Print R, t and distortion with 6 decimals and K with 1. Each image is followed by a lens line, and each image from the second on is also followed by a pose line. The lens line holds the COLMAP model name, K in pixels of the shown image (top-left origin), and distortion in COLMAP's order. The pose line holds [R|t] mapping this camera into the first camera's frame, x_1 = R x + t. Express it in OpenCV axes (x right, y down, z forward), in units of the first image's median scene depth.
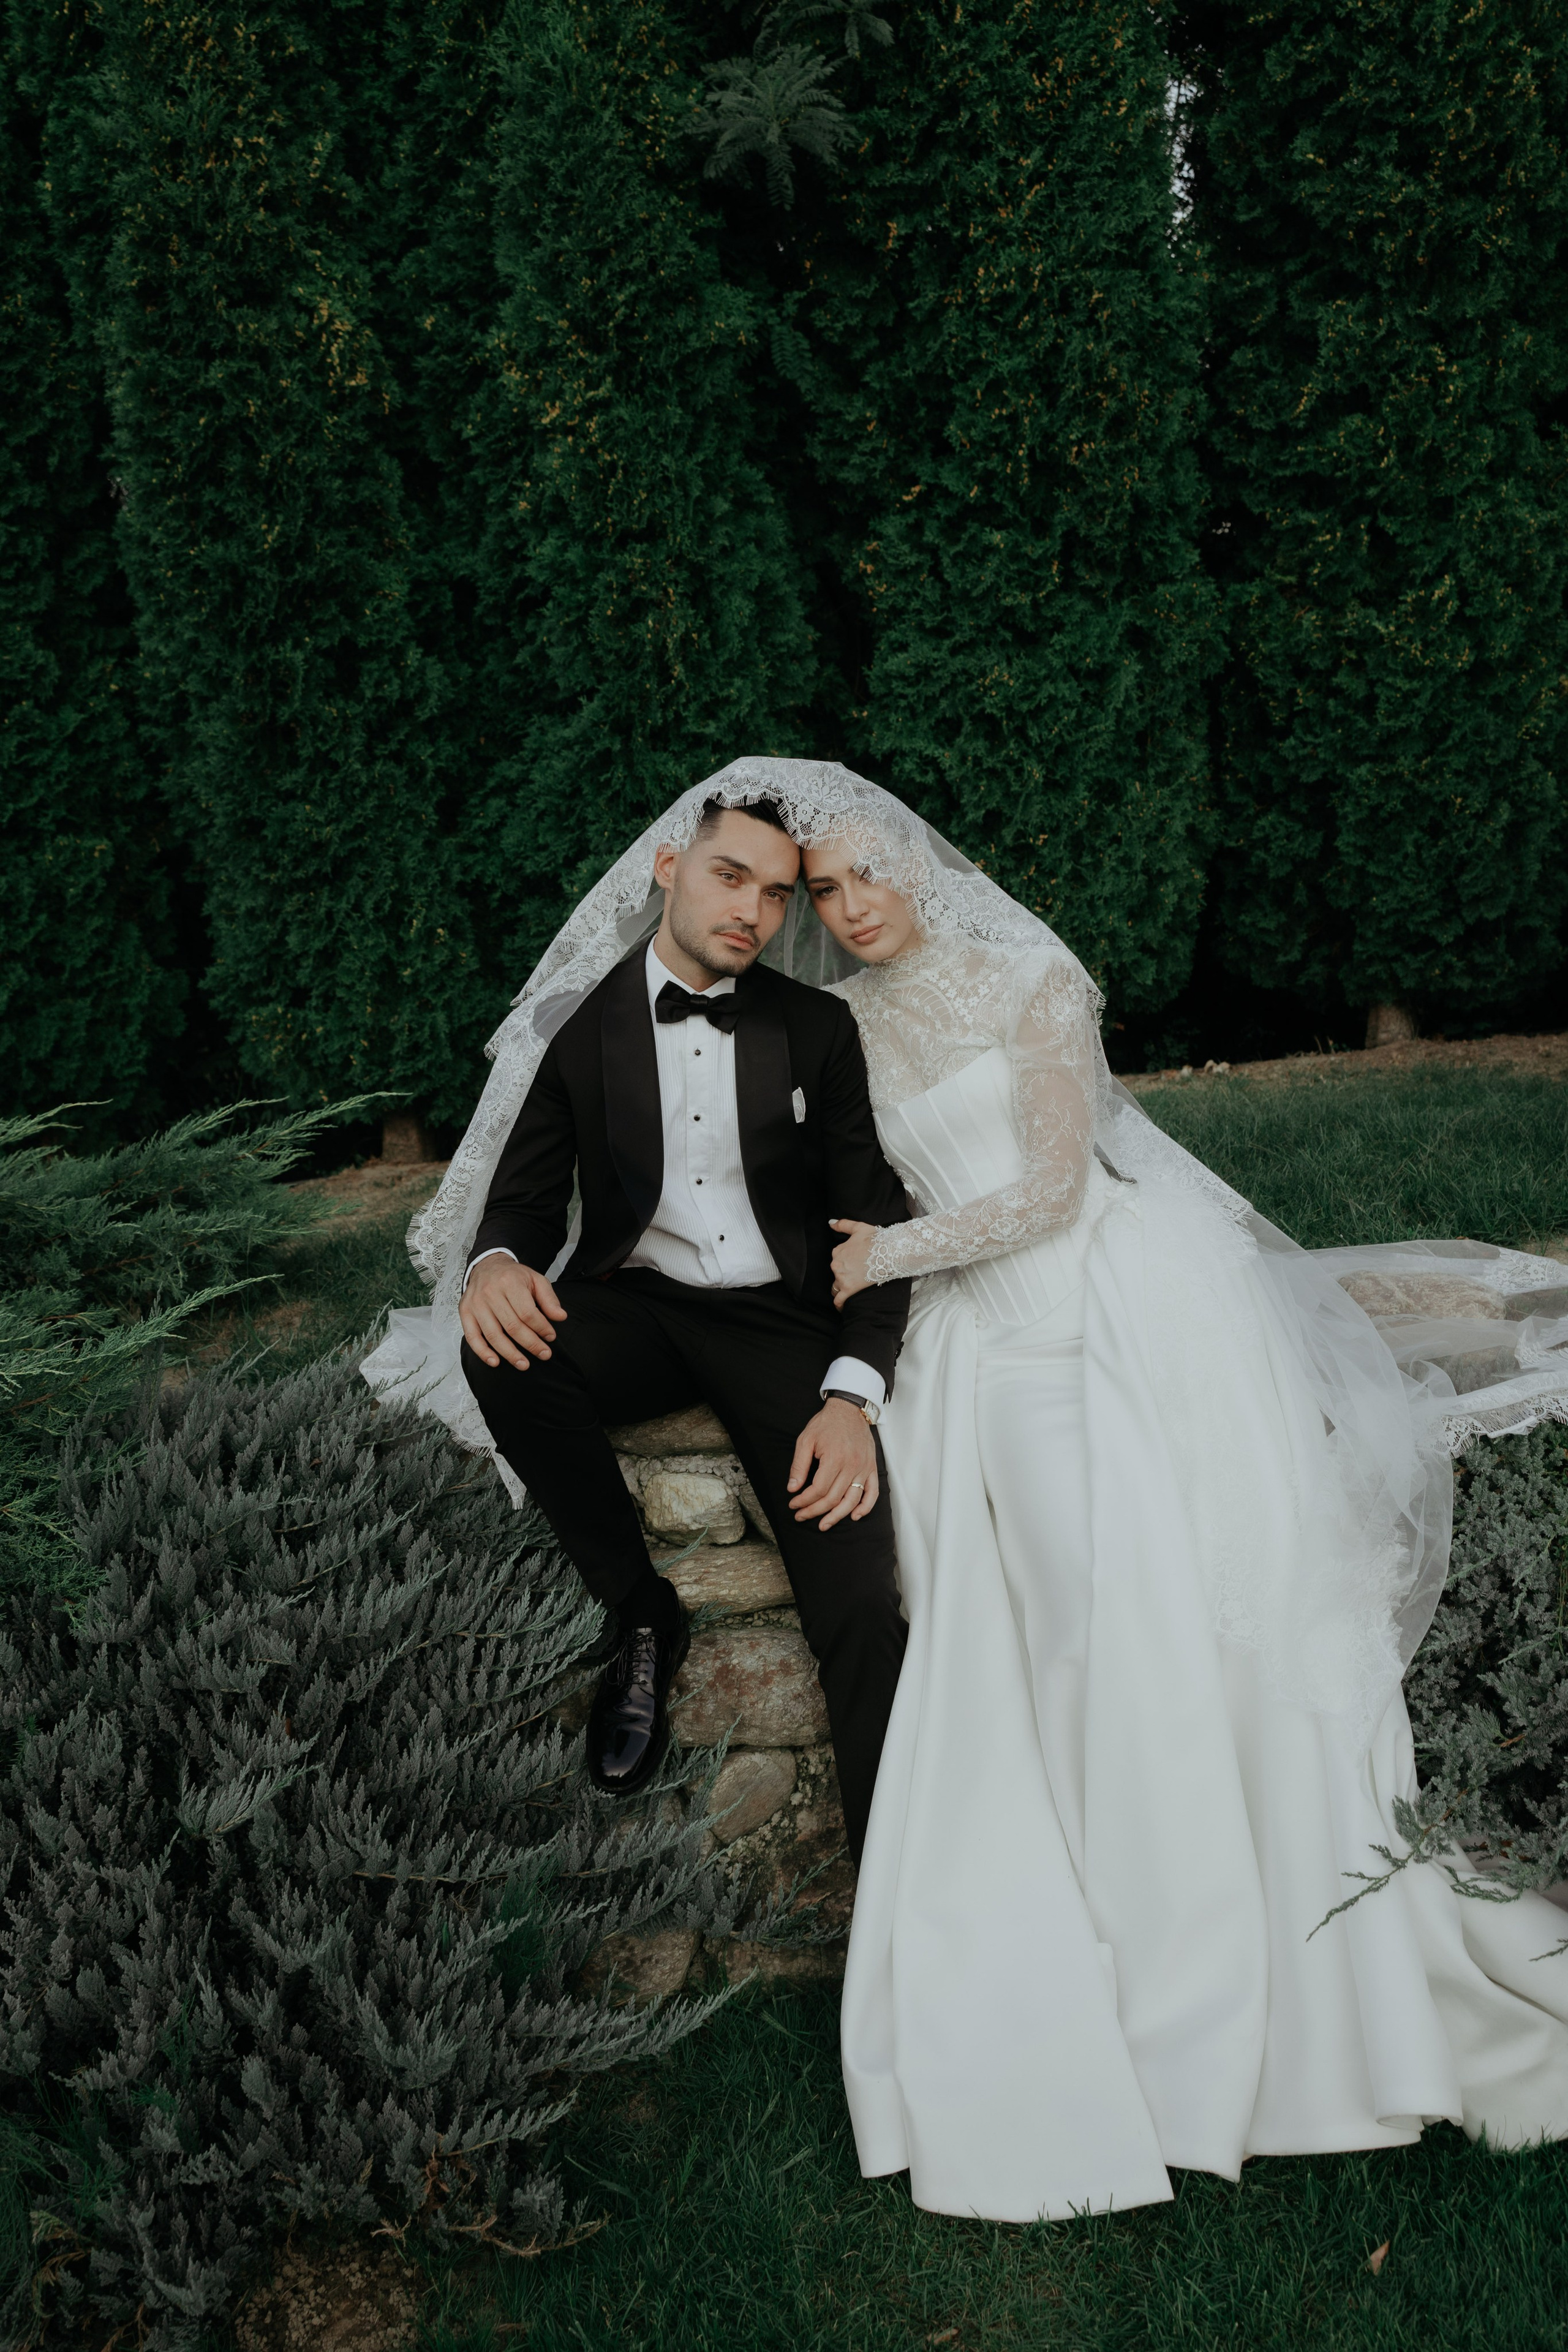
lens RADIAL K [[1945.0, 0, 773.2], [0, 1945.0, 1201.2], [0, 0, 1]] dist [-0.001875, 0.011187]
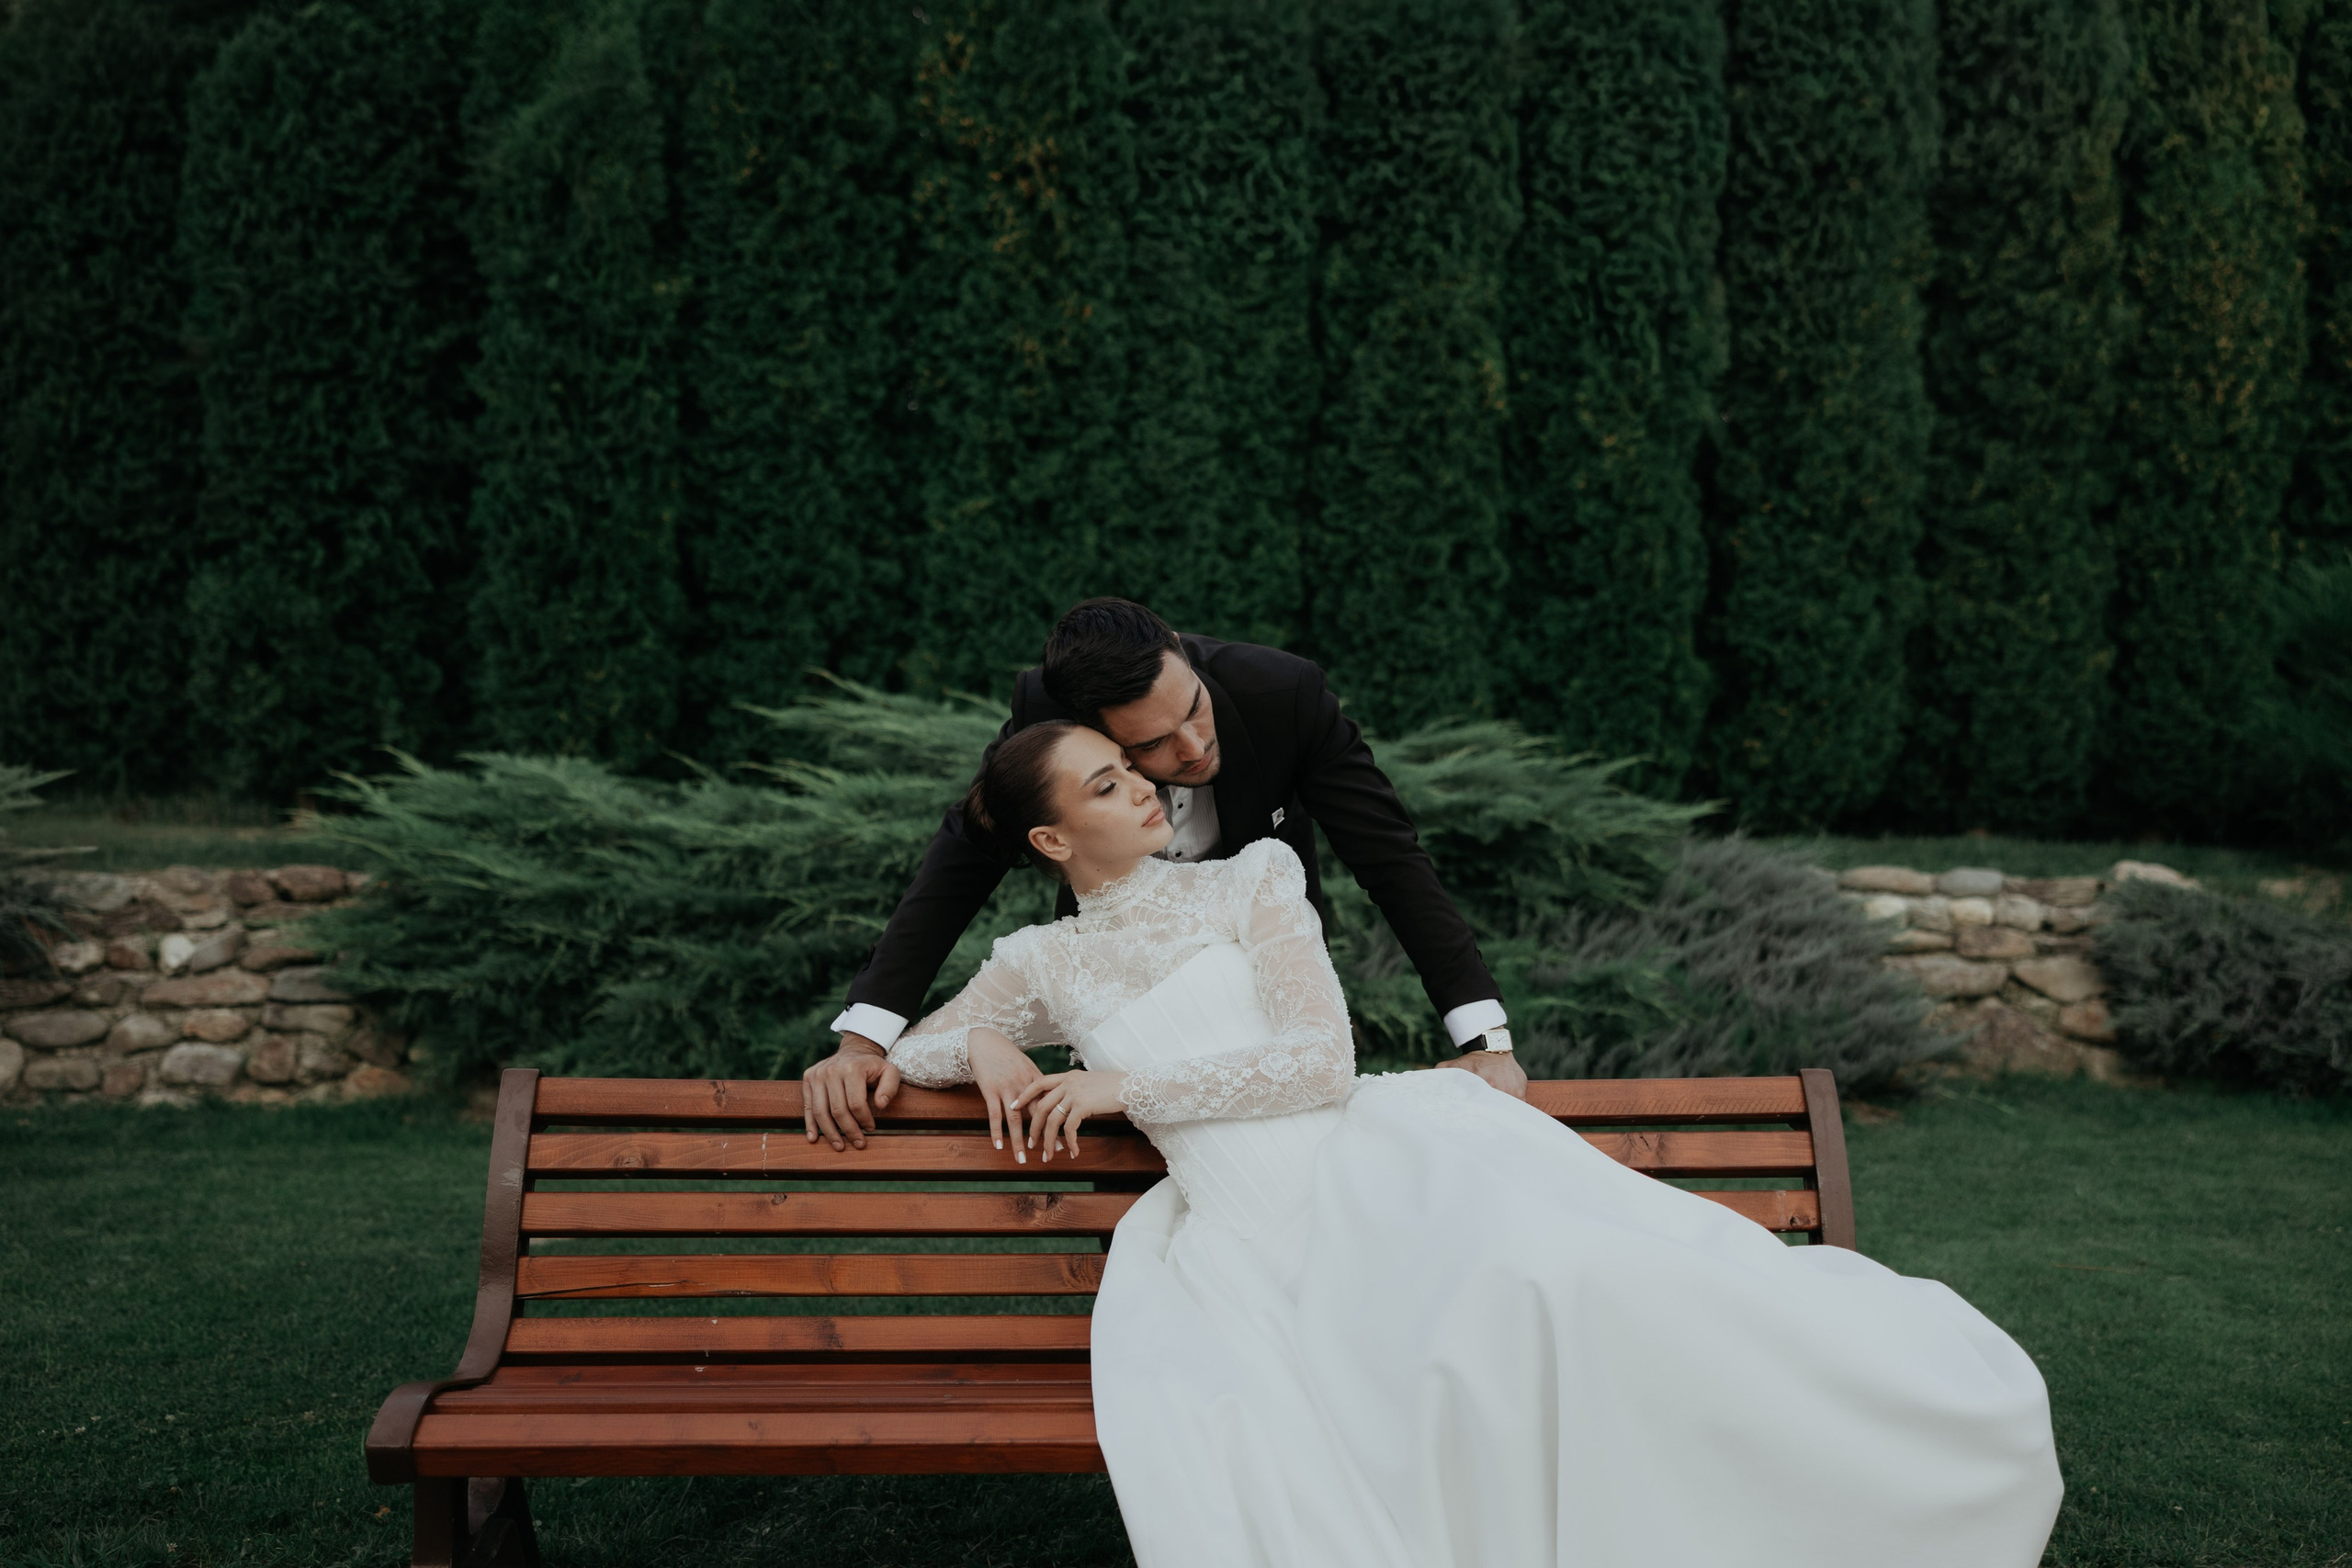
lens RADIAL K [[2160.9, 0, 1176.0], [0, 2160.9, 784.0], [0, 0, 1]] dist [0.000493, -0.000021]
pose [[0.983372, 0.130804, 0.125973, -0.716112], [-0.107221, 0.978065, -0.178584, 0.317047], [-0.146569, 0.162108, 0.975827, -0.867208]]
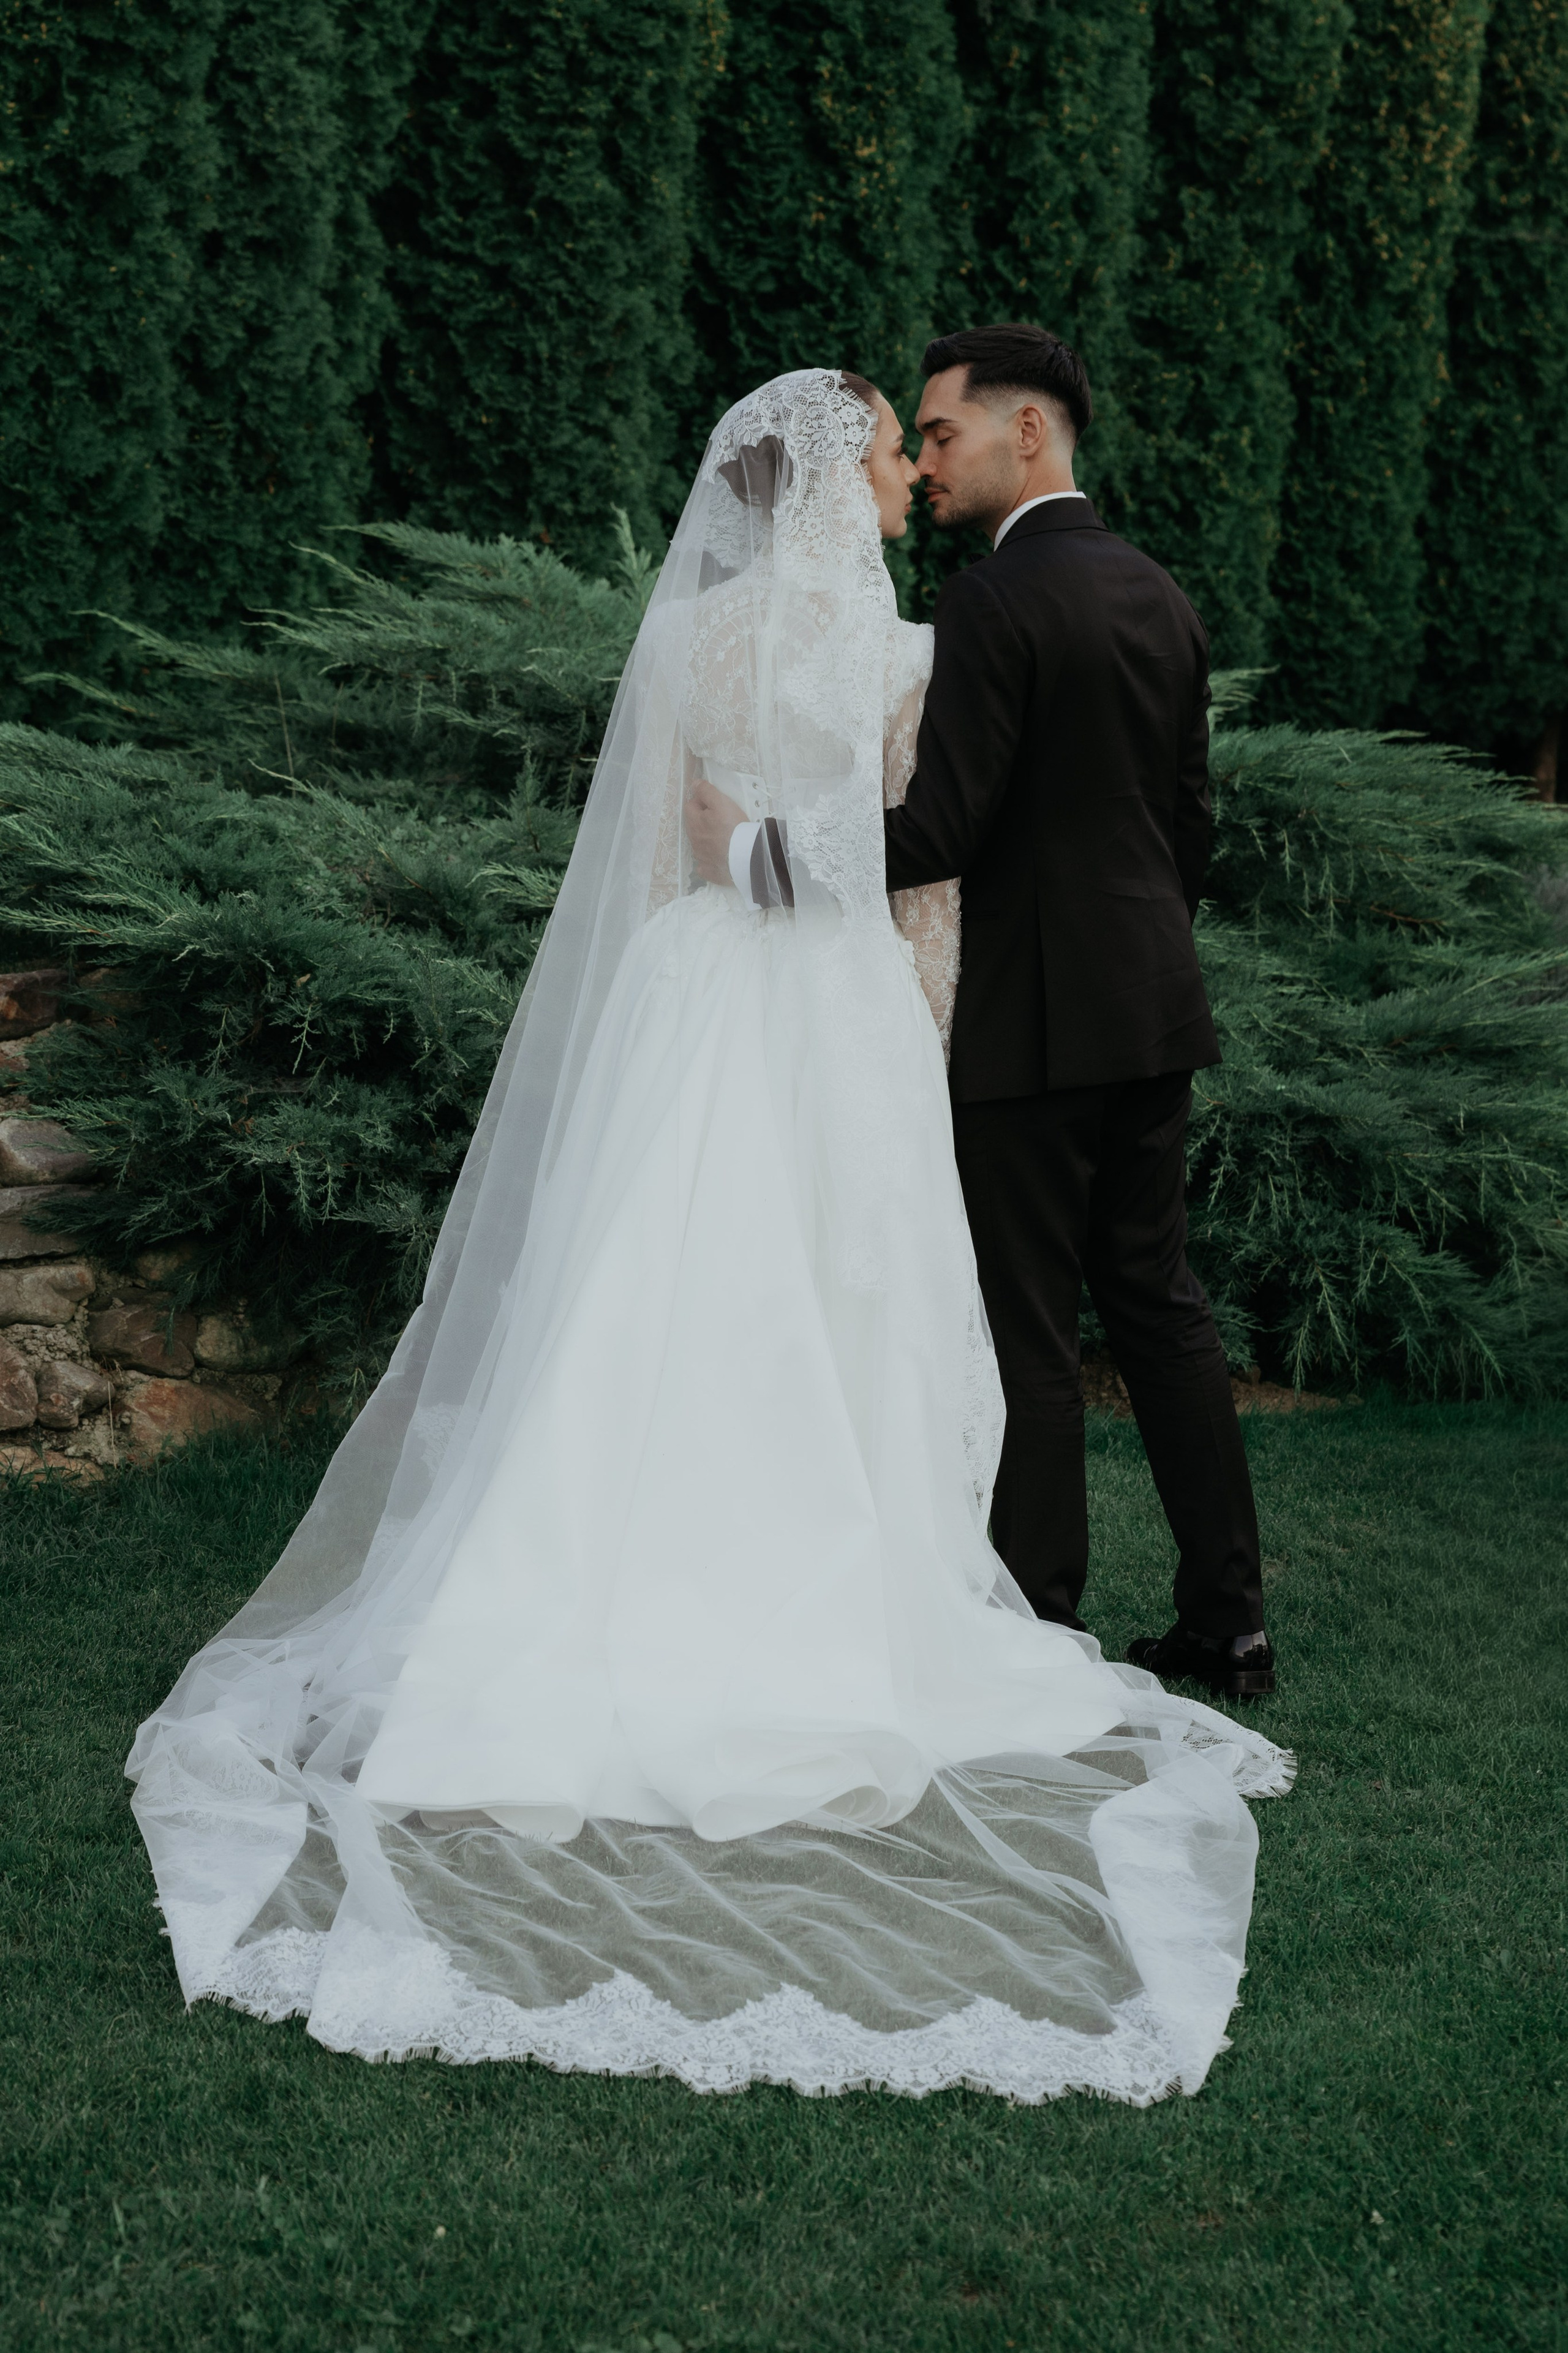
lens RADIAL K [[4082.3, 0, 784.0], [0, 4082.3, 1176.5], [0, 0, 1]] dist [0.029204, -0.047384]
pose [[0.640425, 0.041789, 0.766883, -1.874994], [0.006692, 0.998177, -0.059981, 0.317469], [-0.767992, 0.043545, 0.638977, -0.428574]]
